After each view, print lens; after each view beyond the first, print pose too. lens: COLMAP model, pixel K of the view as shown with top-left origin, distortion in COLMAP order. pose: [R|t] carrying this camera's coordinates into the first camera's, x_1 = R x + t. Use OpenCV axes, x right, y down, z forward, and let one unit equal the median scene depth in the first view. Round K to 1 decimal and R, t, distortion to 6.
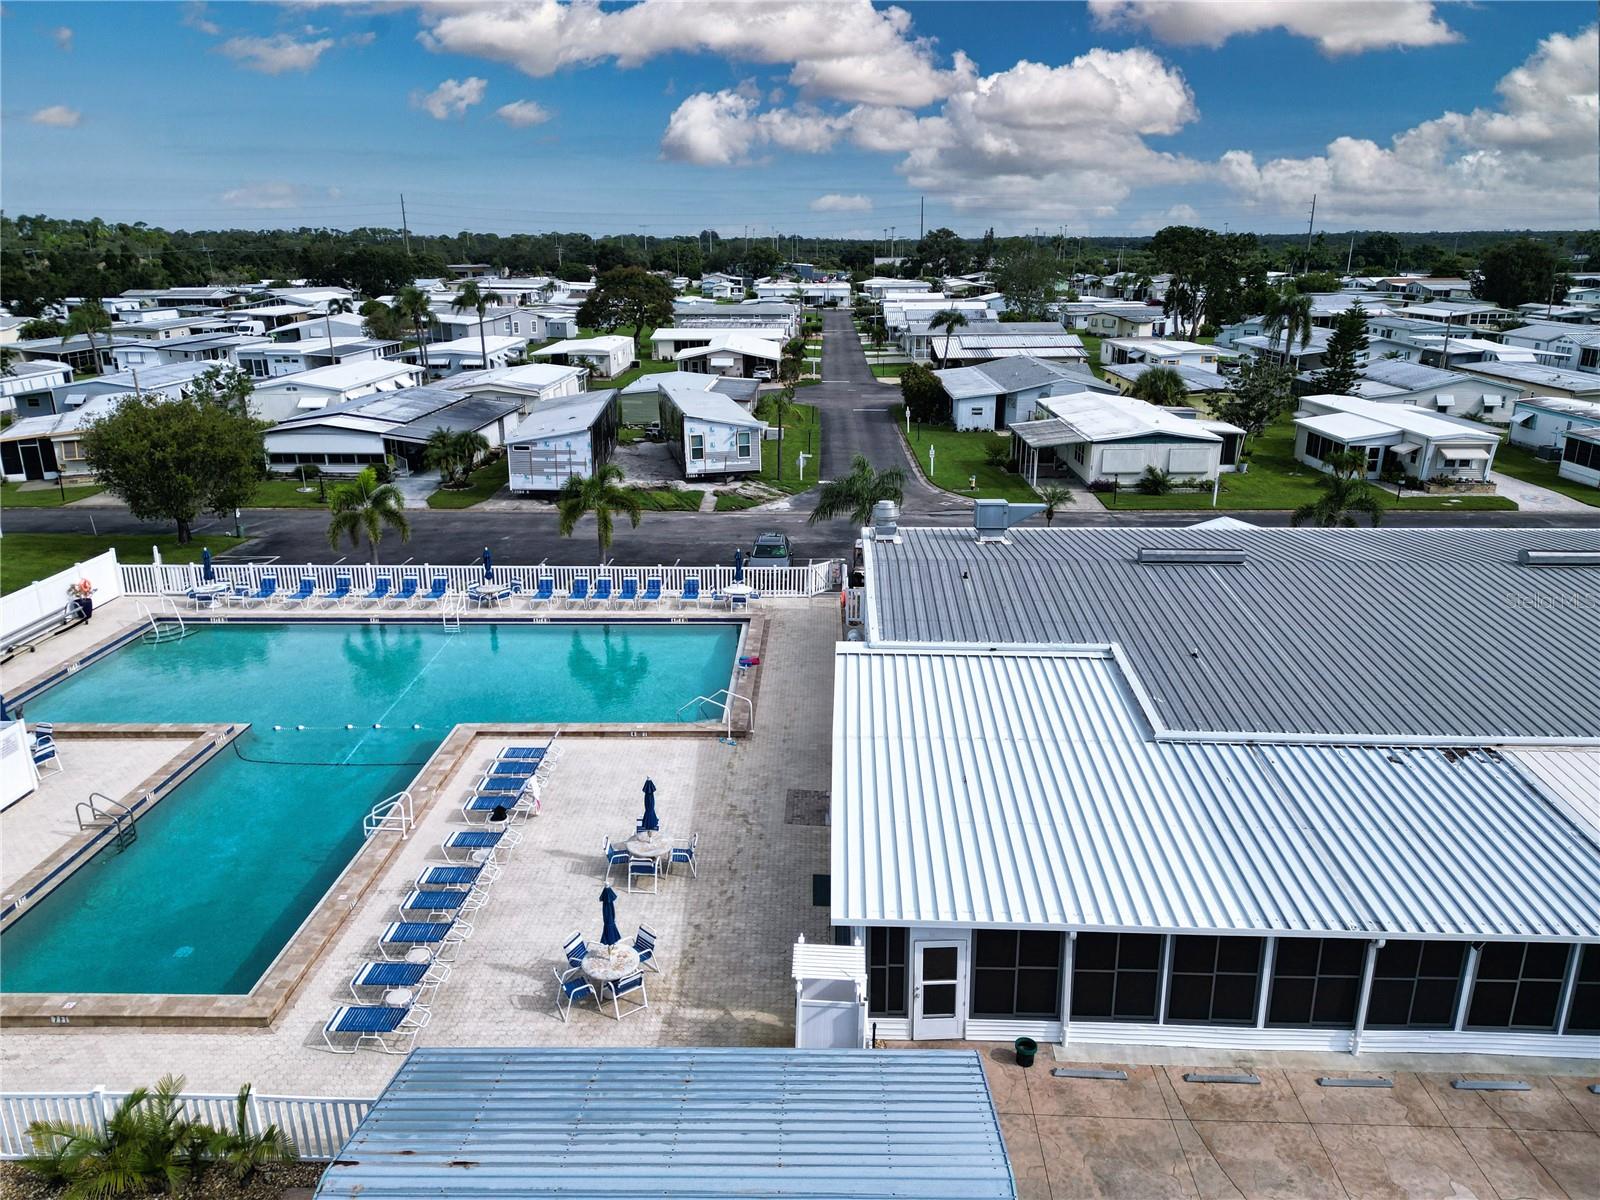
lens RADIAL K [[1114.8, 0, 807.2], [0, 1114.8, 603.3], [0, 0, 1]] dist [0.077100, -0.079889]
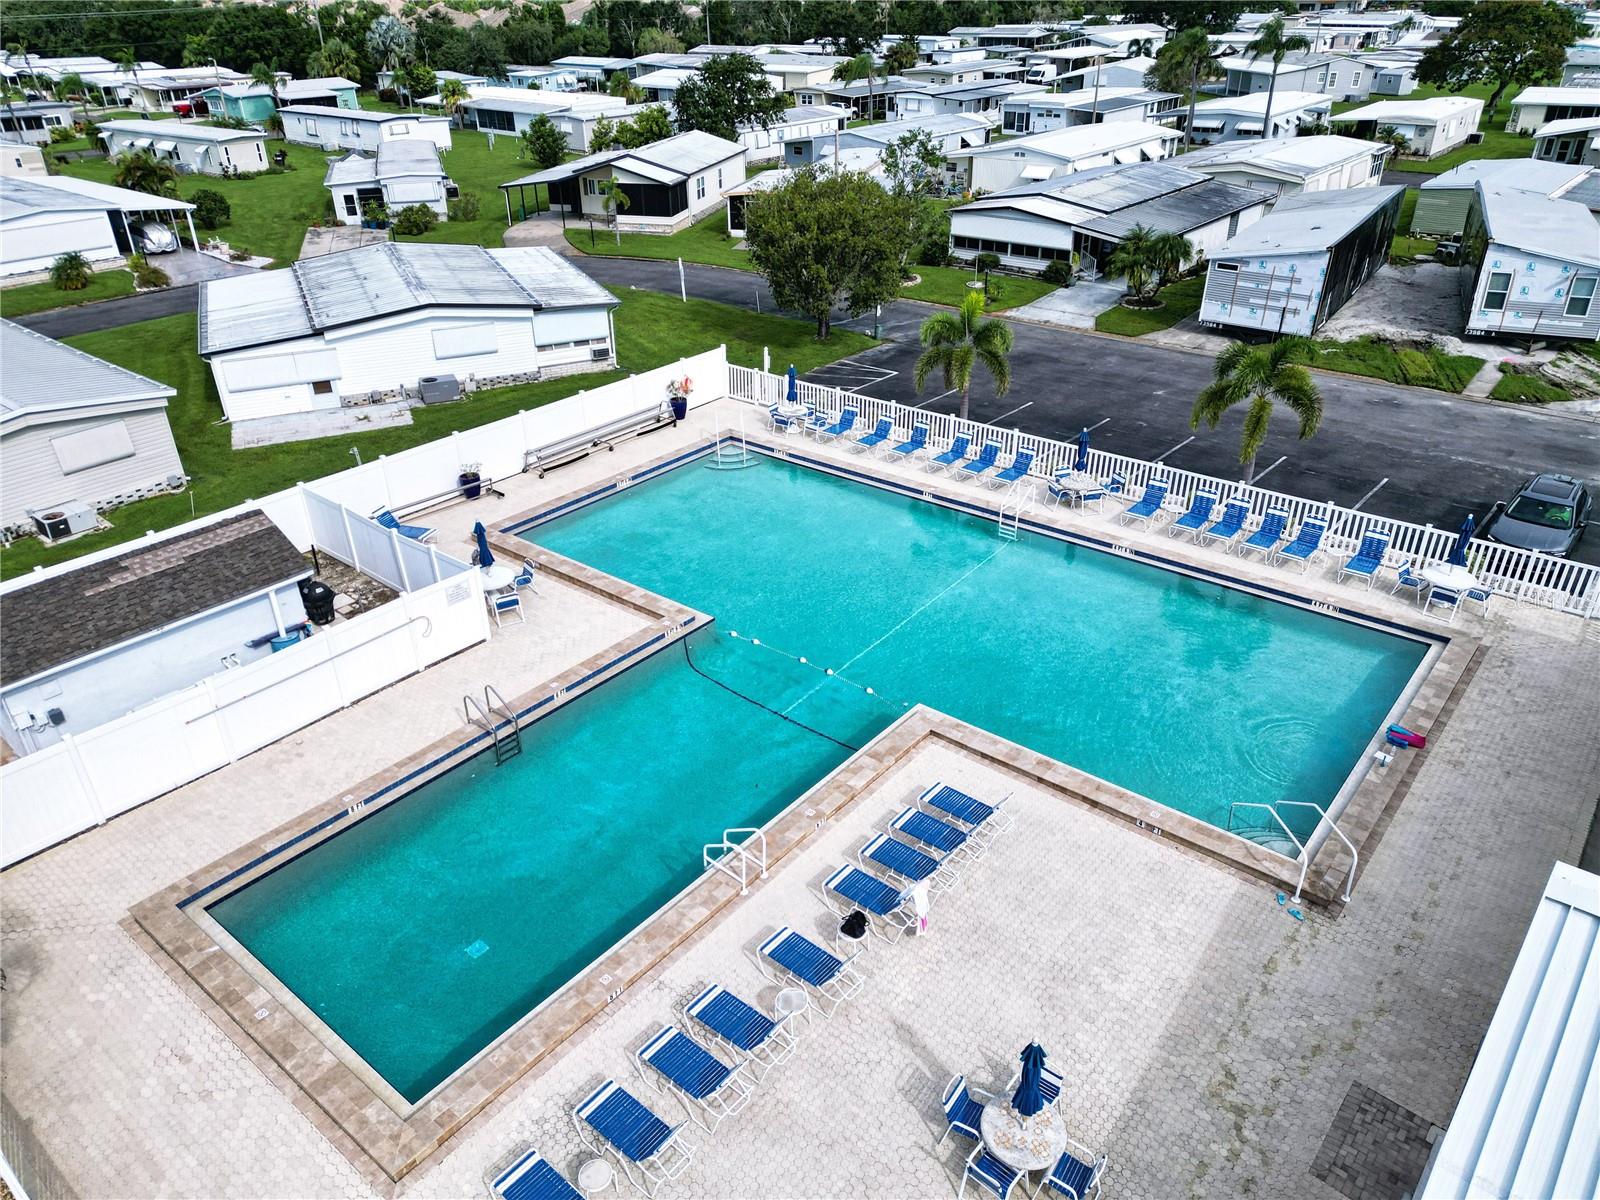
lens RADIAL K [[1114.8, 0, 807.2], [0, 1114.8, 603.3], [0, 0, 1]] dist [0.077100, -0.079889]
pose [[0.785303, 0.292124, -0.545861, 0.003109], [-0.177446, 0.950894, 0.253600, -0.062502], [0.593138, -0.102292, 0.798576, 0.195363]]
